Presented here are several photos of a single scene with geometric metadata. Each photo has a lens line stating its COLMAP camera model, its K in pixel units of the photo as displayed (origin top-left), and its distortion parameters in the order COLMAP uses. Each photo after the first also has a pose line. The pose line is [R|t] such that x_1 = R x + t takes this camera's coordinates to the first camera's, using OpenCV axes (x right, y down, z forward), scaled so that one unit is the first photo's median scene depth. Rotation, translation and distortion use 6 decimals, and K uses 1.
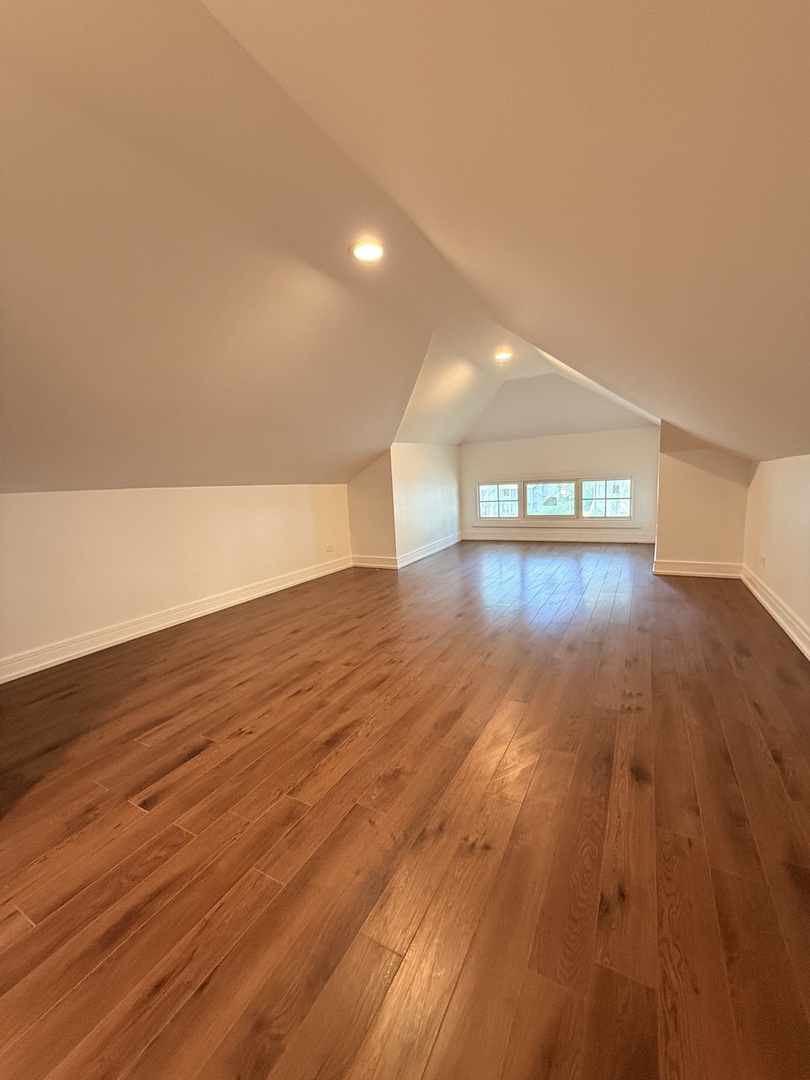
lens RADIAL K [[432.9, 0, 404.2], [0, 432.9, 542.4], [0, 0, 1]] dist [-0.000533, 0.000597]
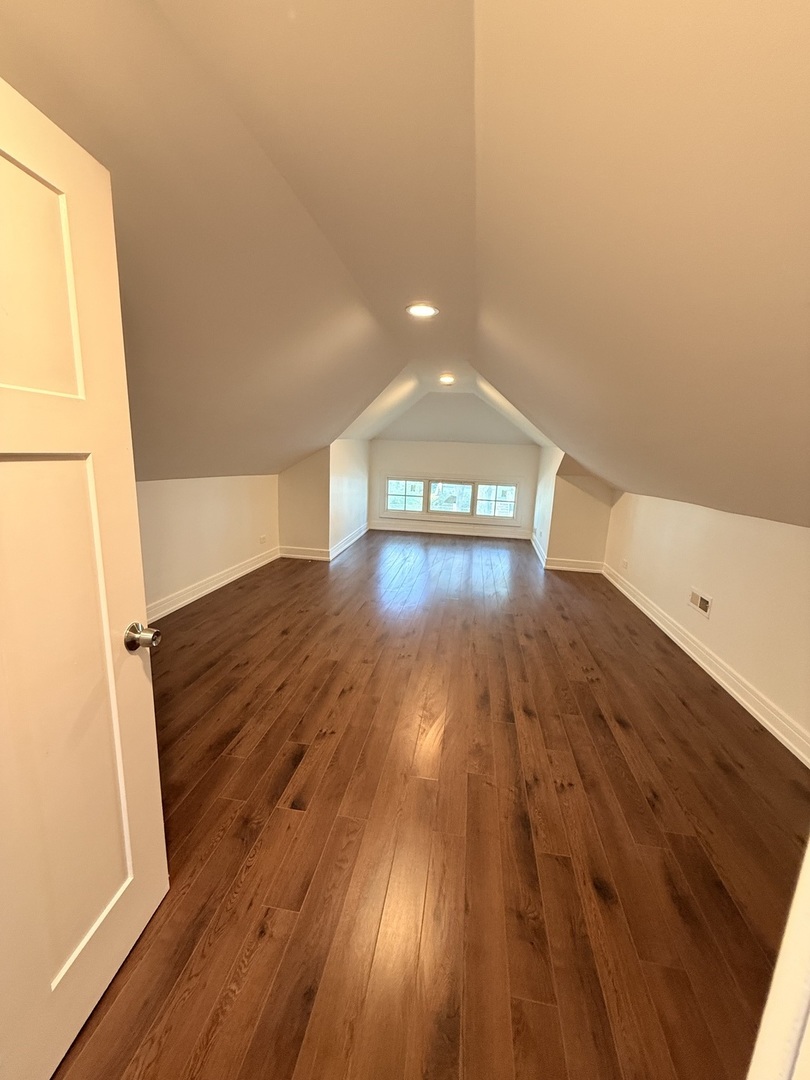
lens RADIAL K [[432.9, 0, 404.2], [0, 432.9, 542.4], [0, 0, 1]] dist [-0.000533, 0.000597]
pose [[0.933815, 0.018478, 0.357279, -0.268803], [-0.040589, 0.997689, 0.054487, -0.057924], [-0.355447, -0.065382, 0.932407, -0.042722]]
